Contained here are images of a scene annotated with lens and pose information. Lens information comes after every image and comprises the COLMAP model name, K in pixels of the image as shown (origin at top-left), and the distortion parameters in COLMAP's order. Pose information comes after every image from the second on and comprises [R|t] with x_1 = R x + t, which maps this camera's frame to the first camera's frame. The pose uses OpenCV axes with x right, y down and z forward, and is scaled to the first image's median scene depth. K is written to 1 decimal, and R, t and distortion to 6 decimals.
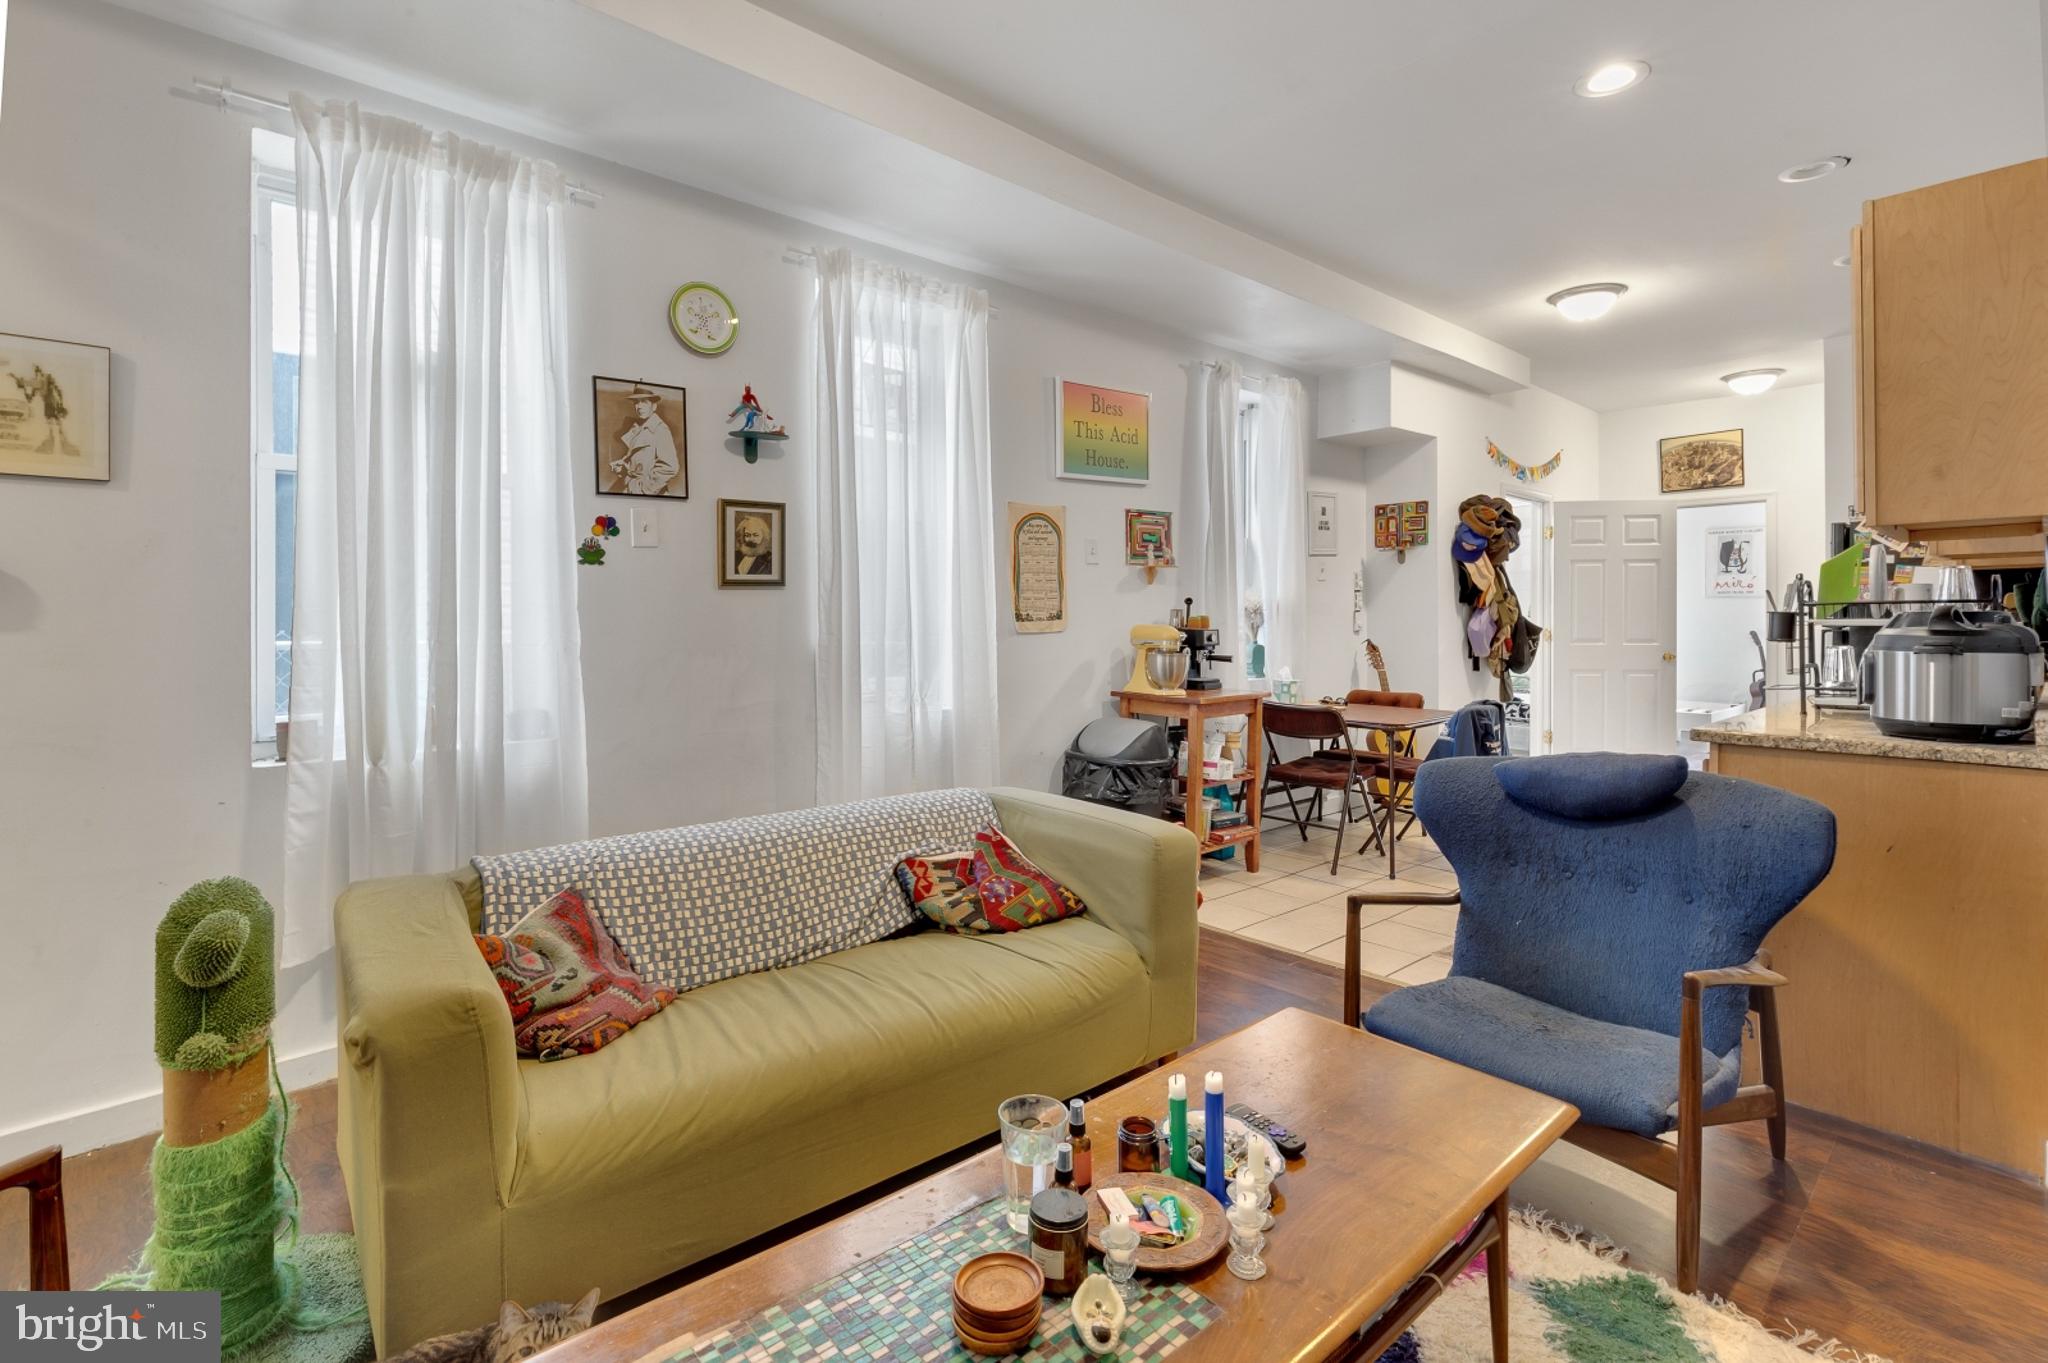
lens RADIAL K [[940.2, 0, 995.2], [0, 940.2, 615.1], [0, 0, 1]] dist [0.007052, -0.004795]
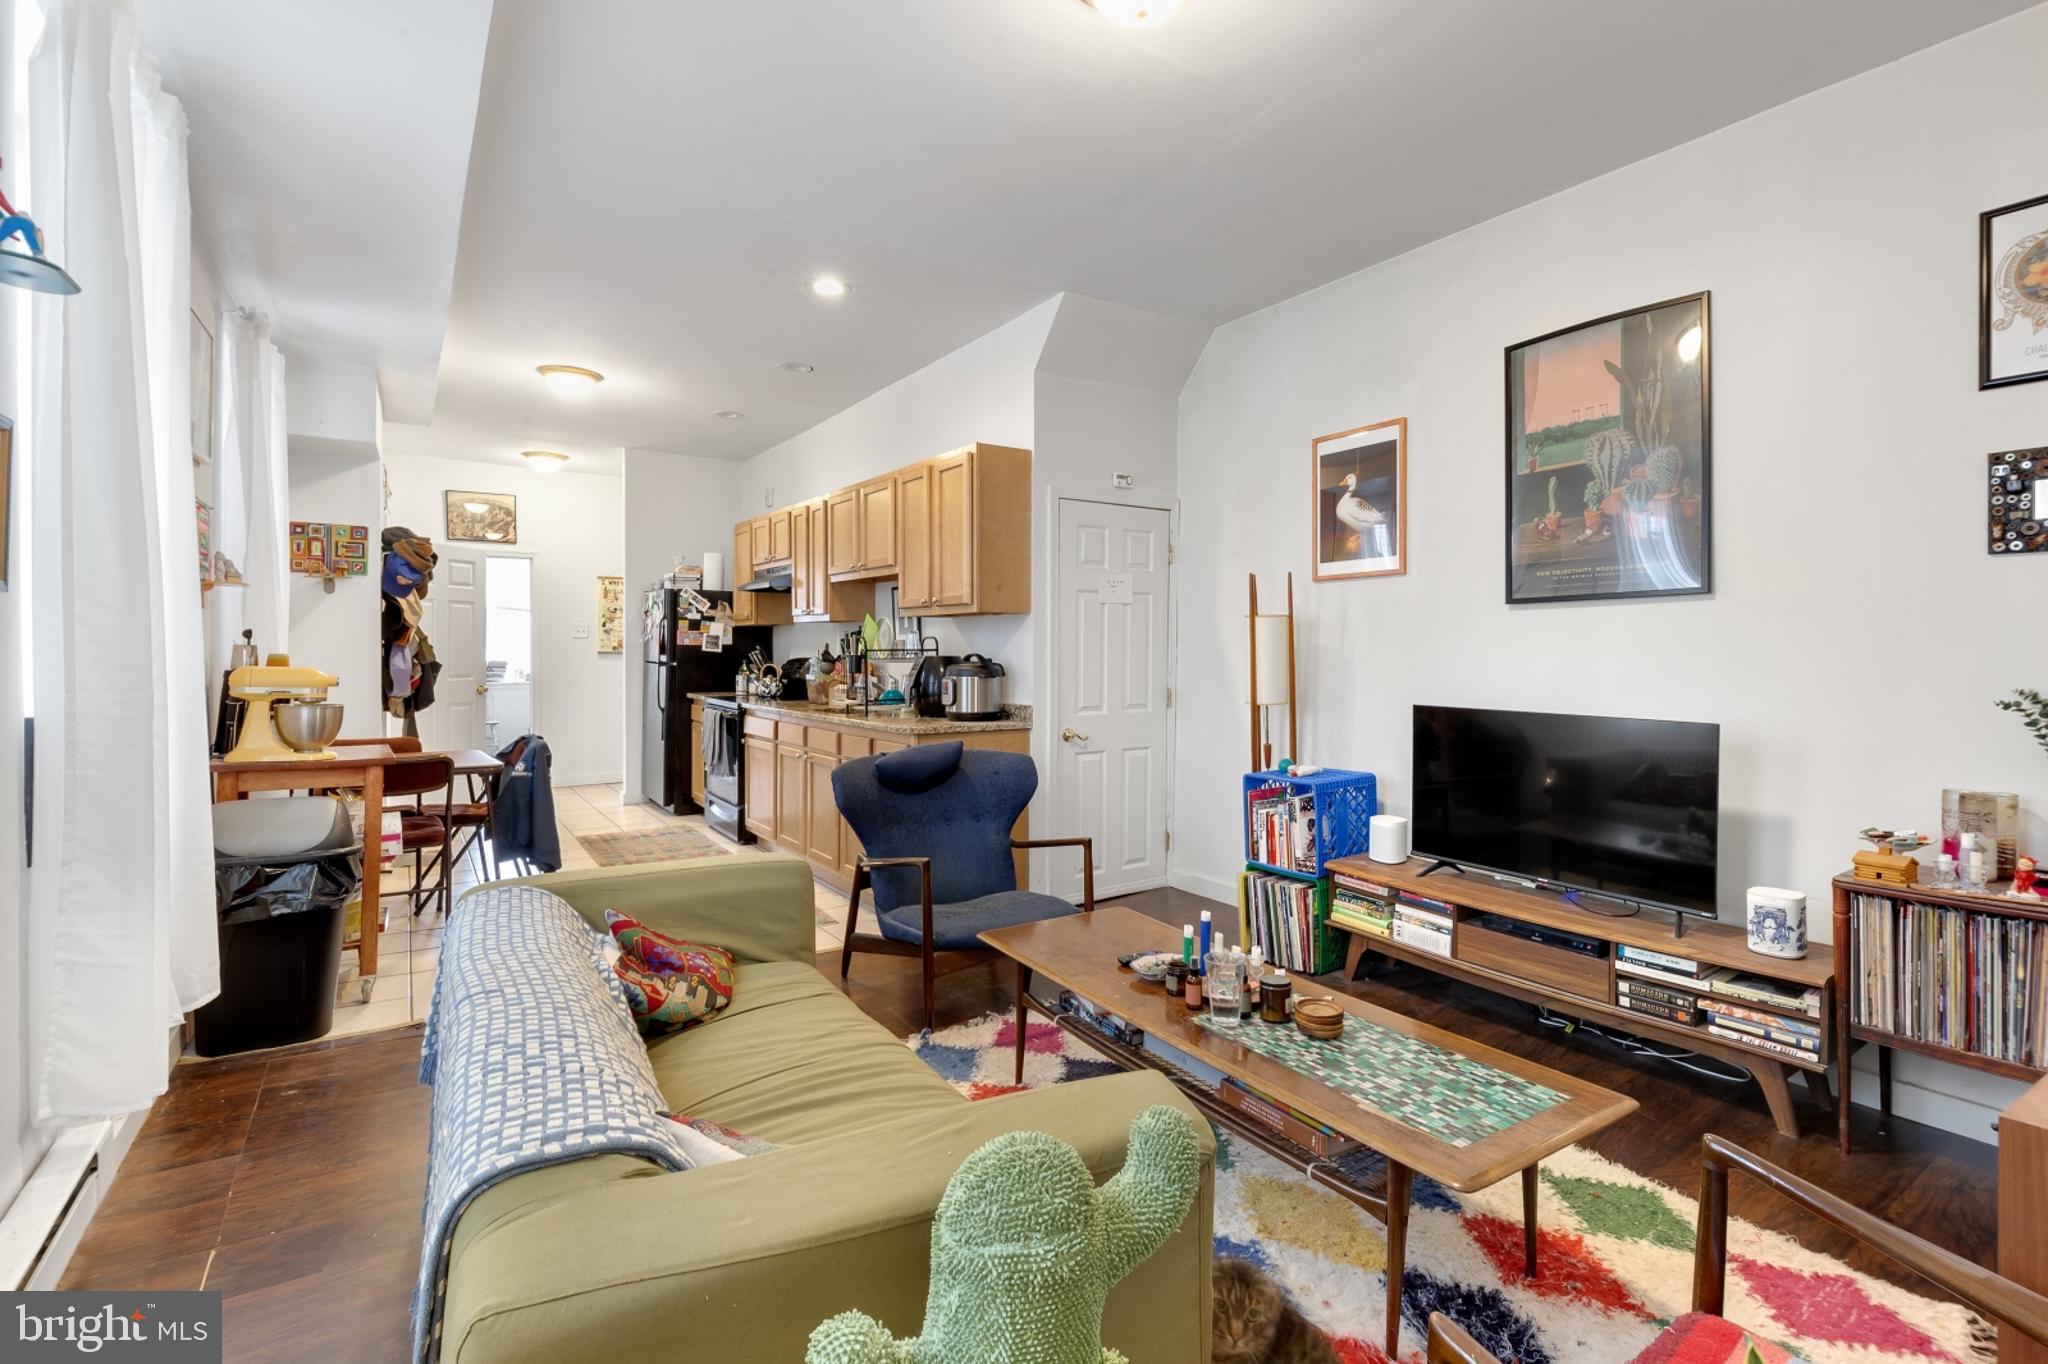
lens RADIAL K [[940.2, 0, 1040.9], [0, 940.2, 655.0], [0, 0, 1]] dist [0.007052, -0.004795]
pose [[0.112943, 0.001318, 0.993601, -0.367083], [-0.008659, 0.999962, -0.000342, -0.002785], [-0.993564, -0.008565, 0.112950, 0.249764]]
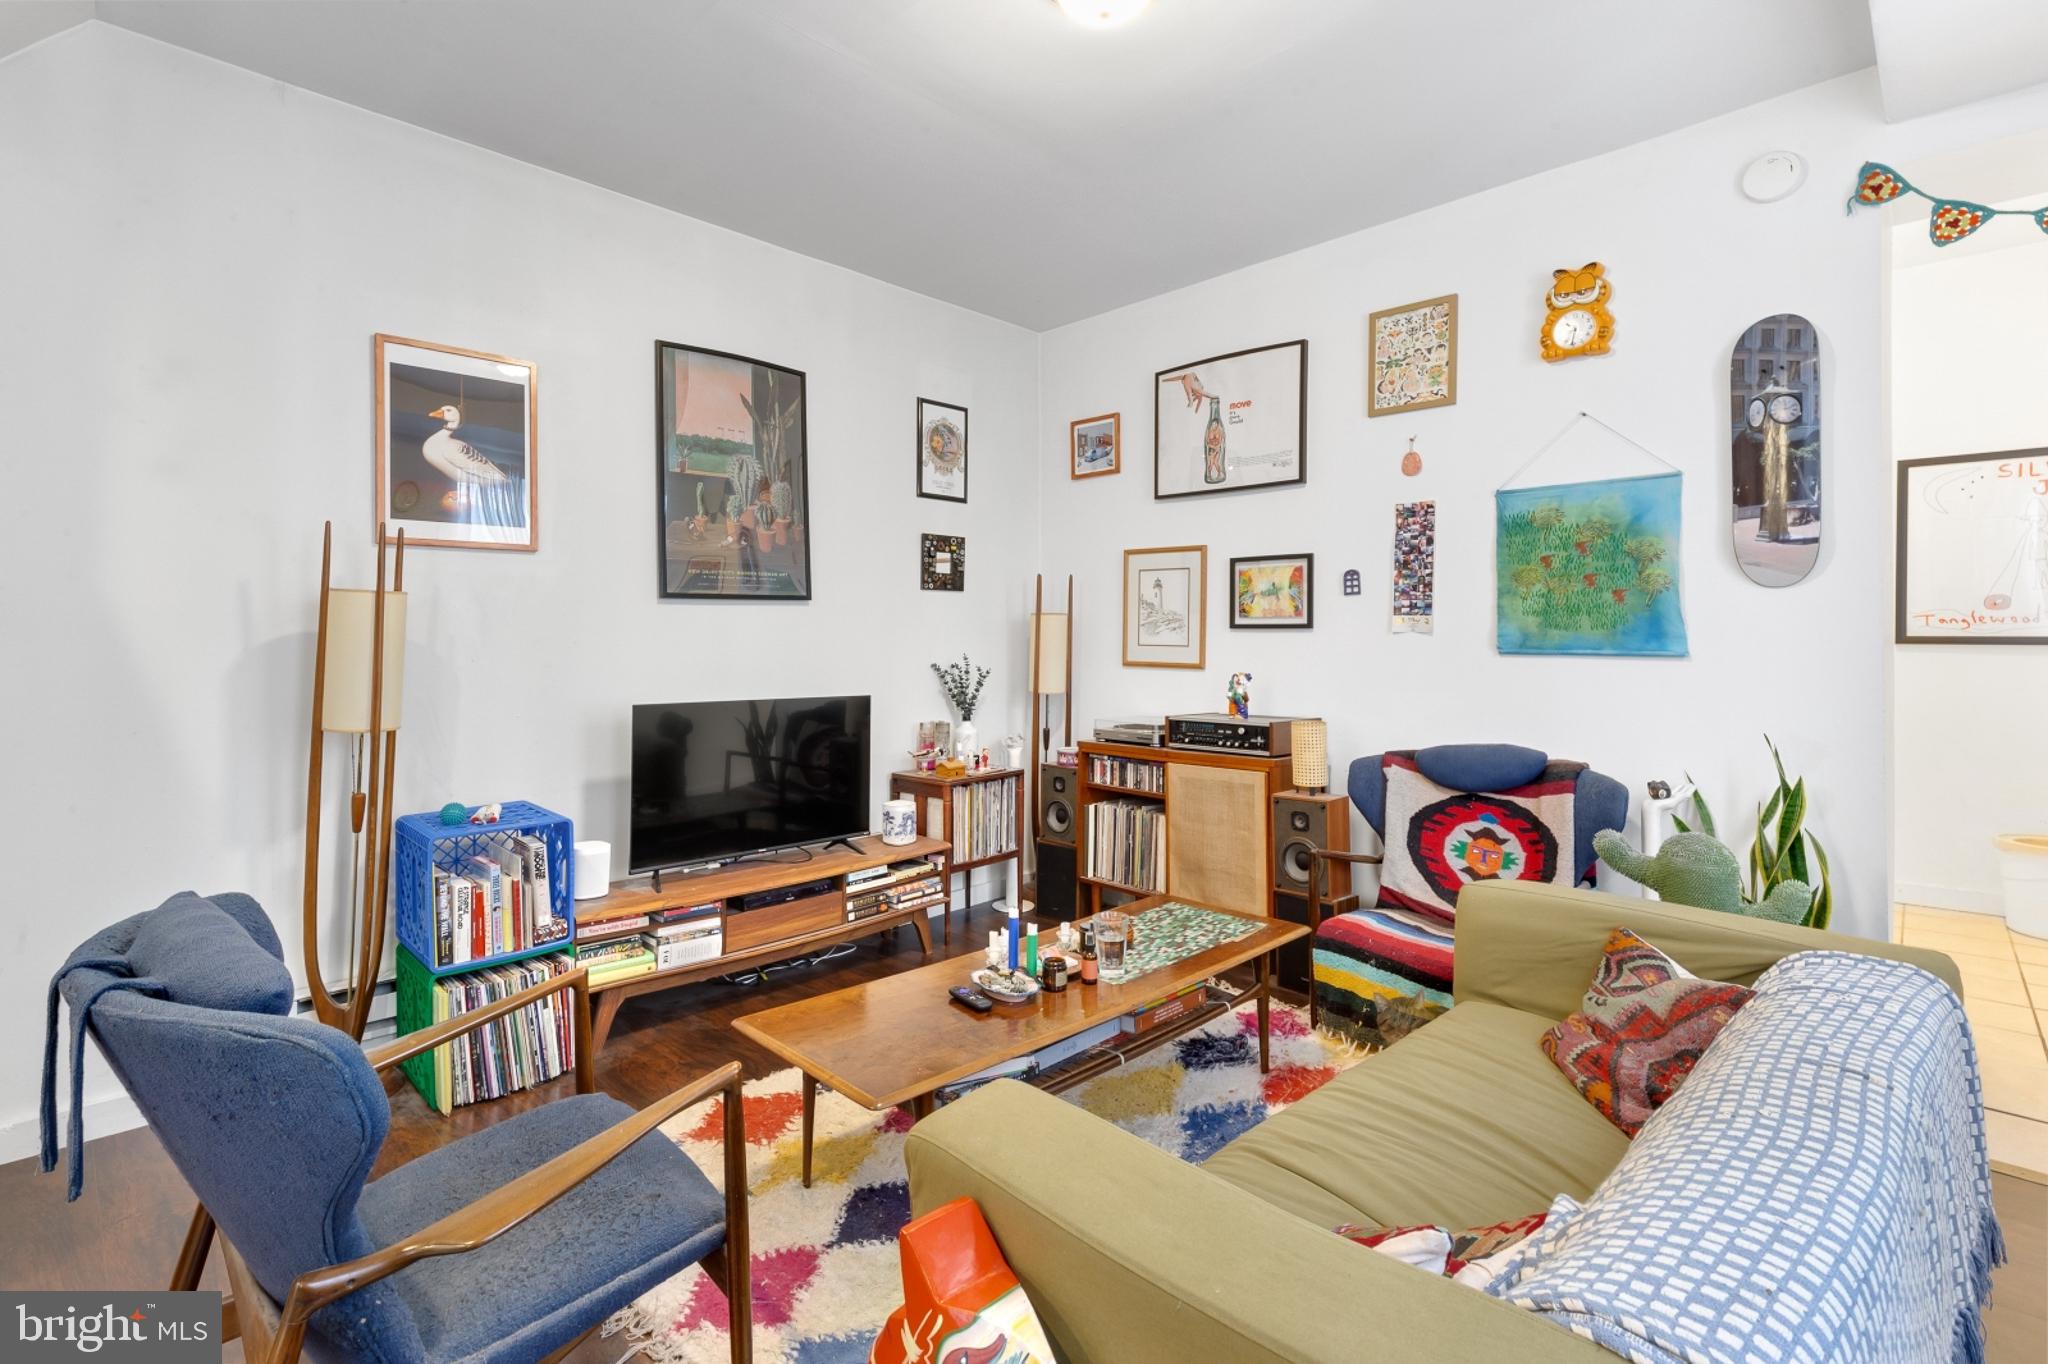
lens RADIAL K [[940.2, 0, 1007.3], [0, 940.2, 632.8], [0, 0, 1]] dist [0.007052, -0.004795]
pose [[-0.997757, 0.009745, -0.066231, 0.082468], [0.010961, 0.999777, -0.018024, -0.002545], [0.066041, -0.018710, -0.997642, 0.632946]]
